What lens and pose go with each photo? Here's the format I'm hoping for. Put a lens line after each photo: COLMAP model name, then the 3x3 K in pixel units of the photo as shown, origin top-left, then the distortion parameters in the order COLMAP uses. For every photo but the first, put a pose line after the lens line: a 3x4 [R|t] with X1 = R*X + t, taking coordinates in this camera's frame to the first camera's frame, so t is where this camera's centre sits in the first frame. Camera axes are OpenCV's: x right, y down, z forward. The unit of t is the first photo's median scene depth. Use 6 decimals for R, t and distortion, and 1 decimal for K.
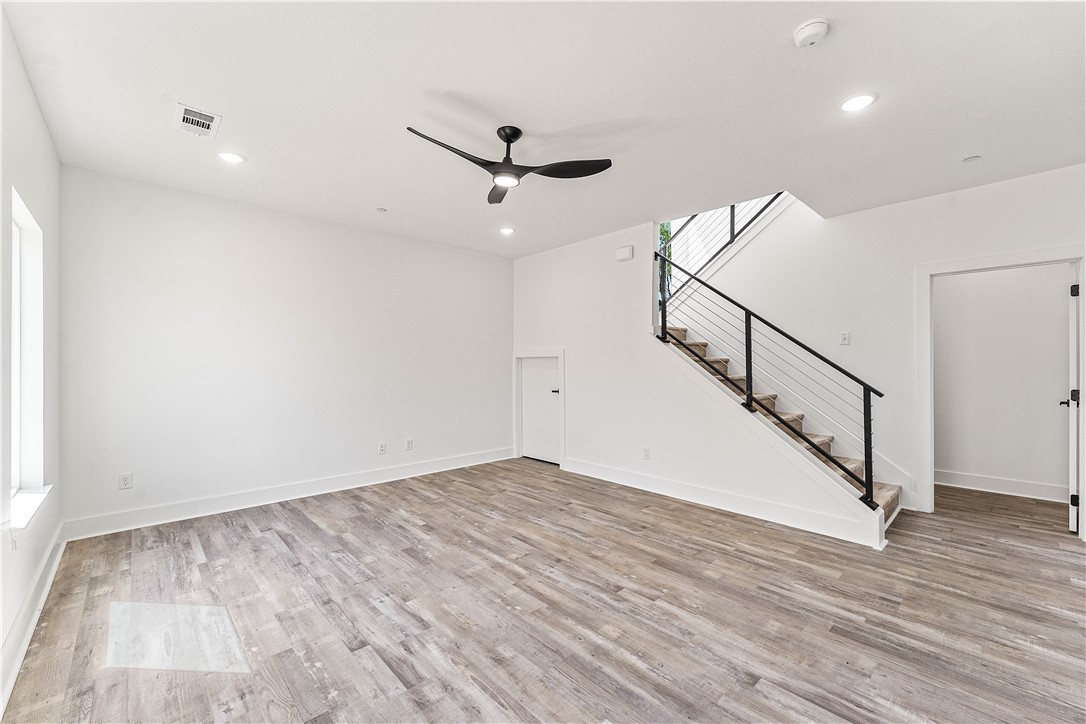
lens RADIAL K [[440.5, 0, 539.5], [0, 440.5, 356.4], [0, 0, 1]] dist [-0.005565, 0.001806]
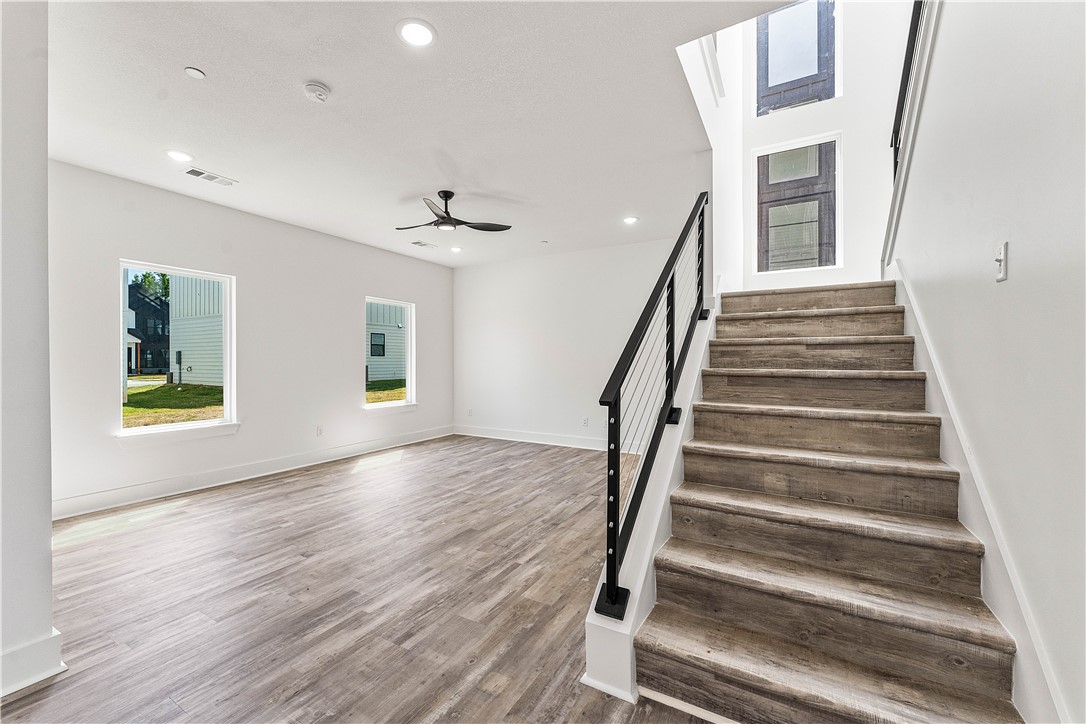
lens RADIAL K [[440.5, 0, 535.7], [0, 440.5, 359.2], [0, 0, 1]] dist [-0.005565, 0.001806]
pose [[0.282150, -0.001493, -0.959369, 1.338301], [0.016858, 0.999852, 0.003401, 0.033703], [0.959222, -0.017133, 0.282133, 0.822392]]
